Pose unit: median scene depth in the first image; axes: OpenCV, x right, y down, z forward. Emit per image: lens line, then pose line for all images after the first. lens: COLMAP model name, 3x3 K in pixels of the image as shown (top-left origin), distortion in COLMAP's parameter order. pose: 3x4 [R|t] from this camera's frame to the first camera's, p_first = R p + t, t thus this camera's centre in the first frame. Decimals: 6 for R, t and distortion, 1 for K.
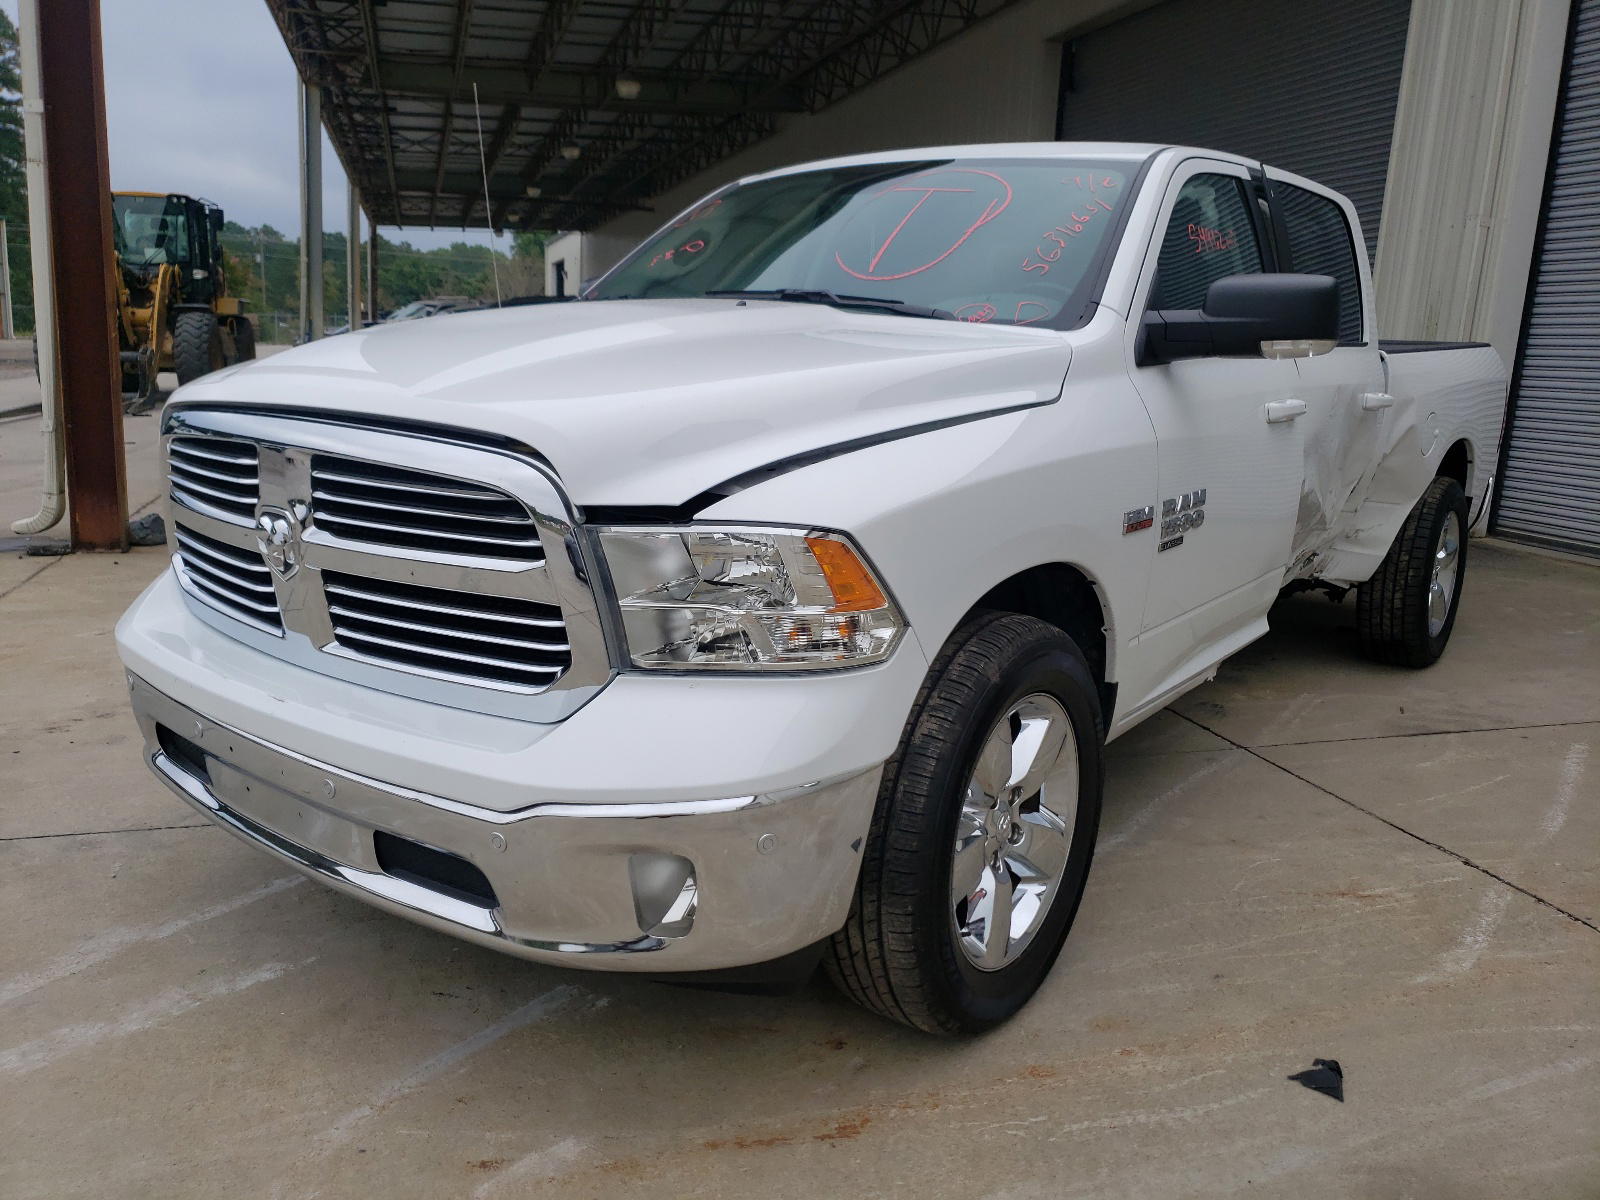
lens RADIAL K [[1262.6, 0, 800.0], [0, 1262.6, 600.0], [0, 0, 1]] dist [-0.005412, 0.000926]
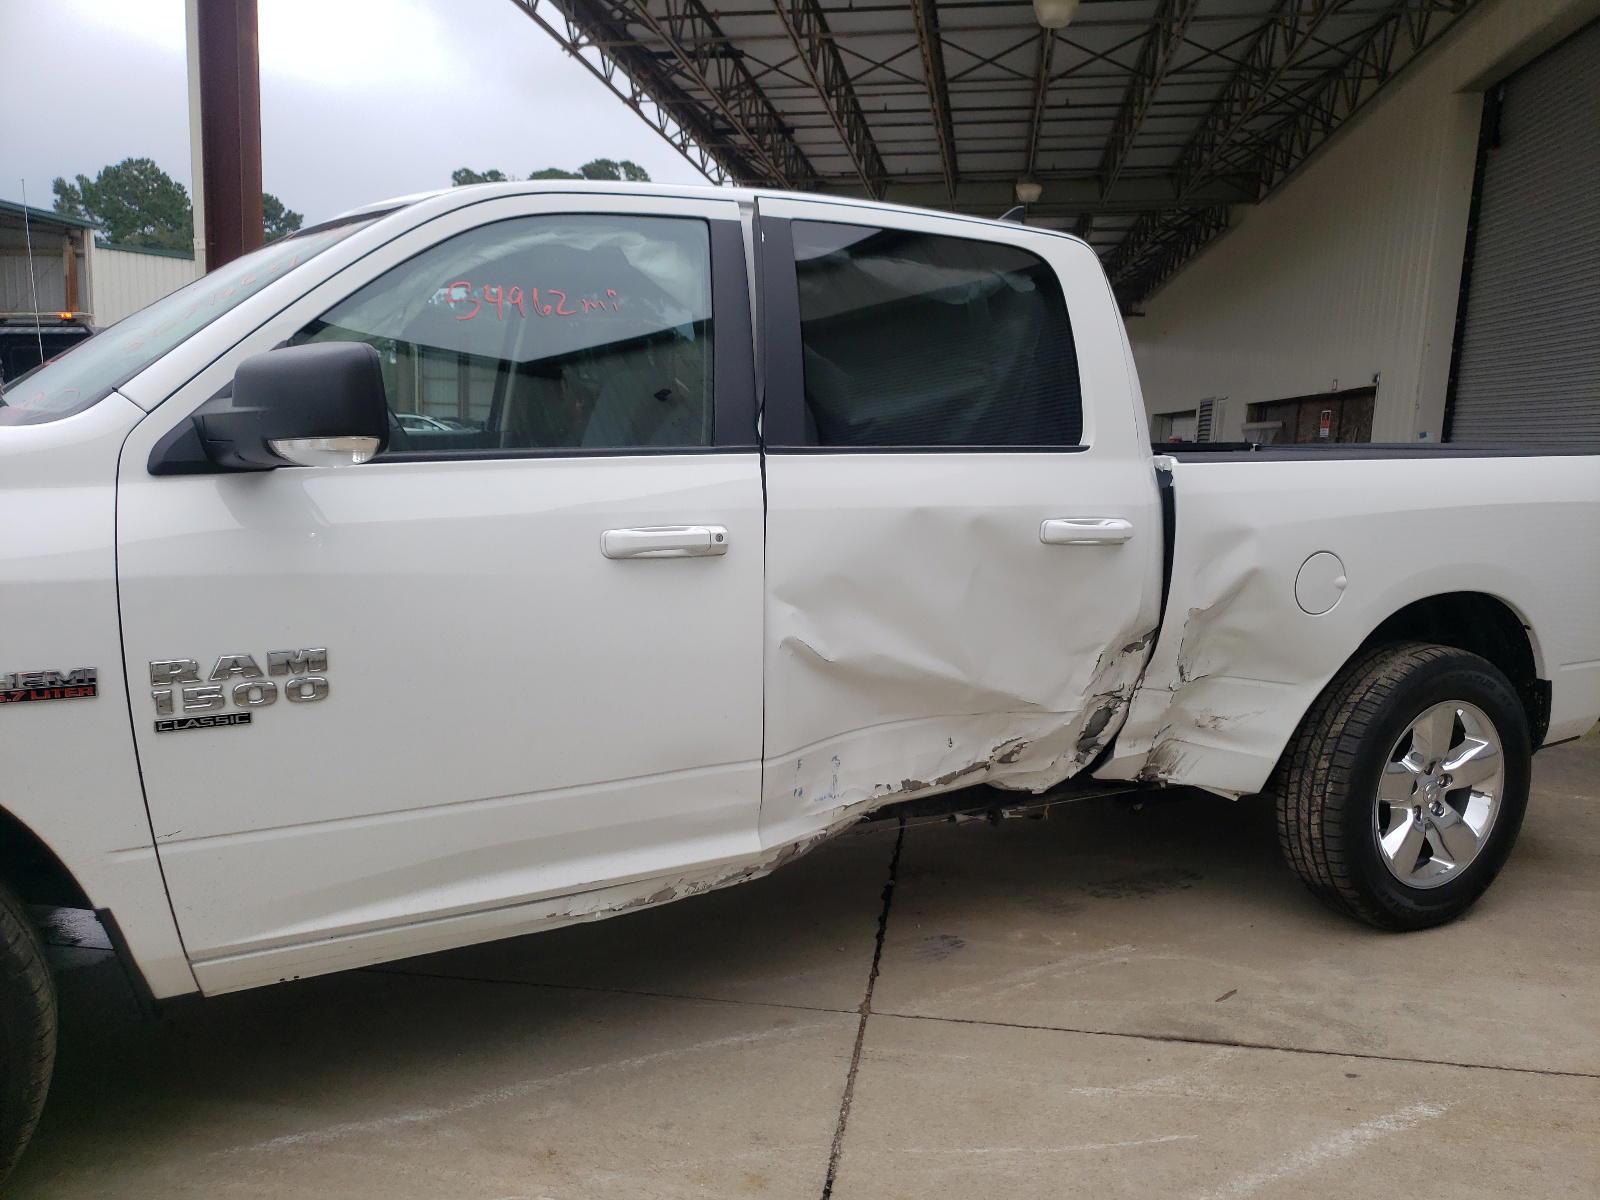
lens RADIAL K [[1275.8, 0, 842.1], [0, 1275.8, 619.3], [0, 0, 1]] dist [0.007330, 0.012167]
pose [[0.915928, 0.057875, -0.397147, 0.507783], [-0.085218, 0.995029, -0.051535, -0.053166], [0.392190, 0.081046, 0.916307, 0.268048]]
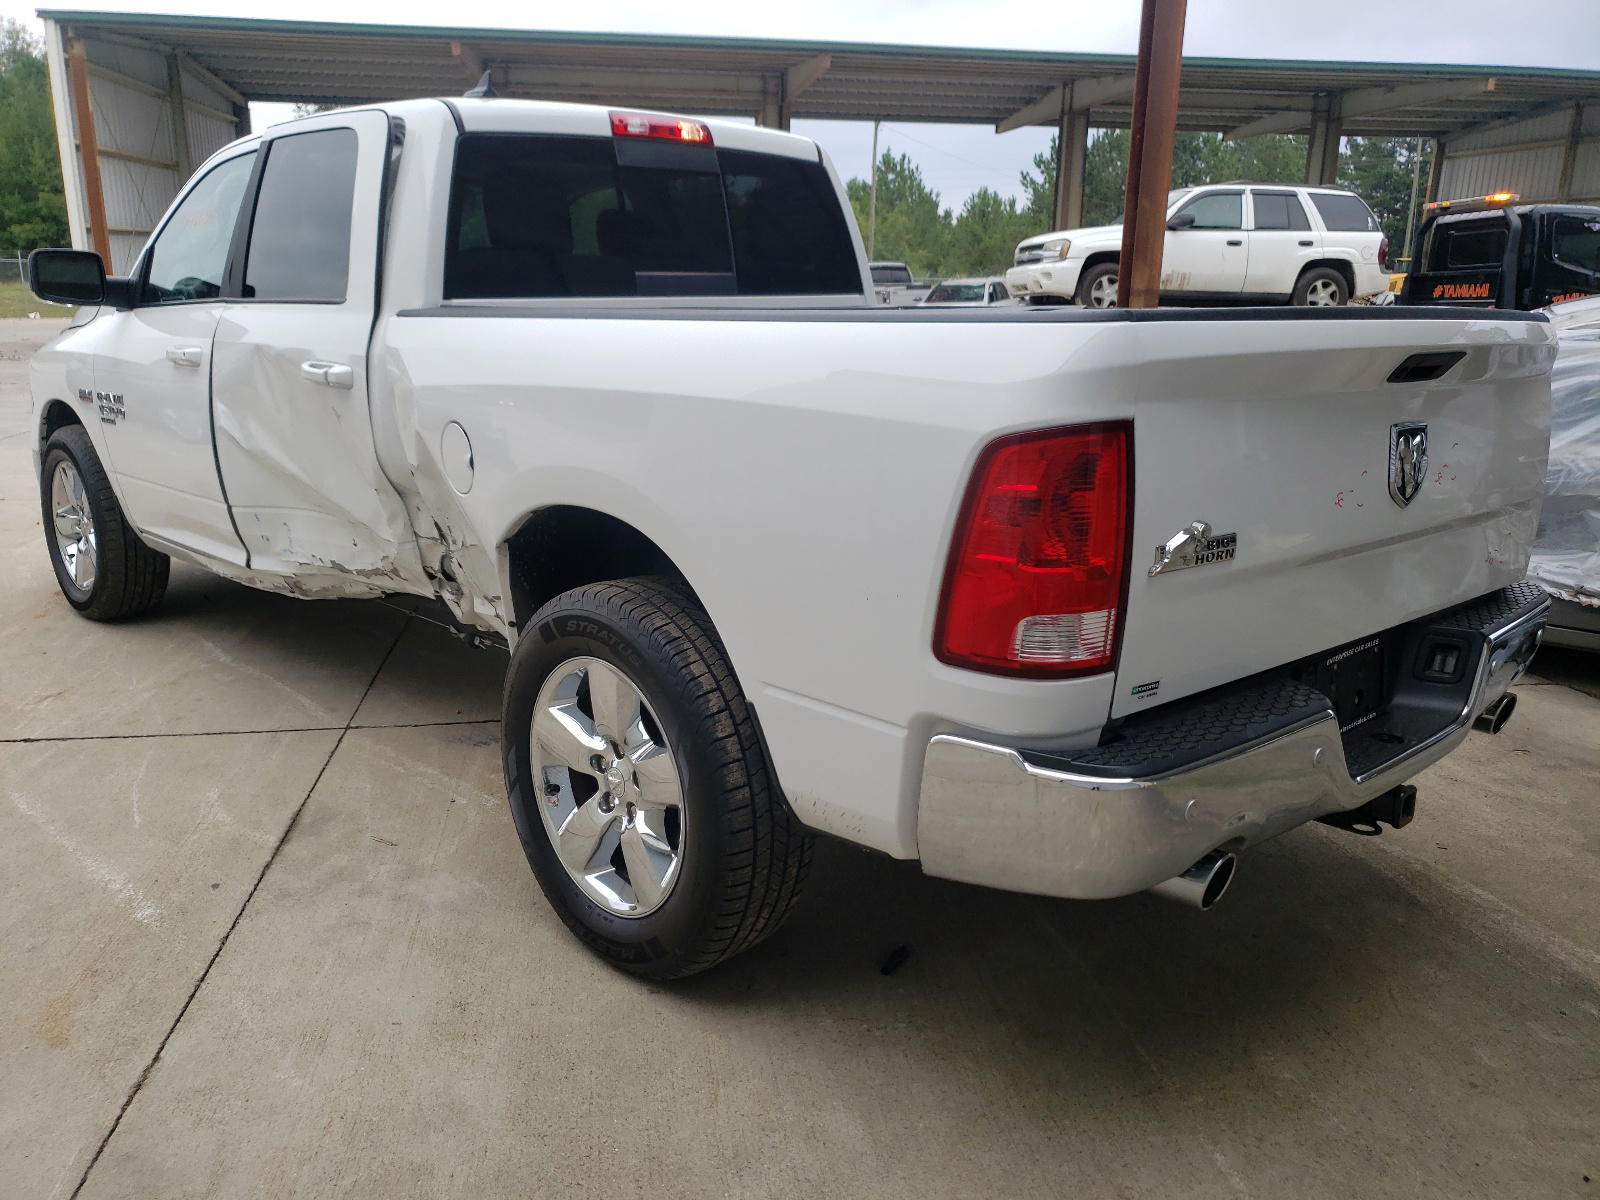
lens RADIAL K [[1233.9, 0, 800.0], [0, 1233.9, 600.0], [0, 0, 1]] dist [-0.039321, 0.004837]
pose [[-0.129845, 0.211985, -0.968609, 0.987373], [-0.227441, 0.944464, 0.237190, -0.227038], [0.965096, 0.251099, -0.074419, 1.144549]]
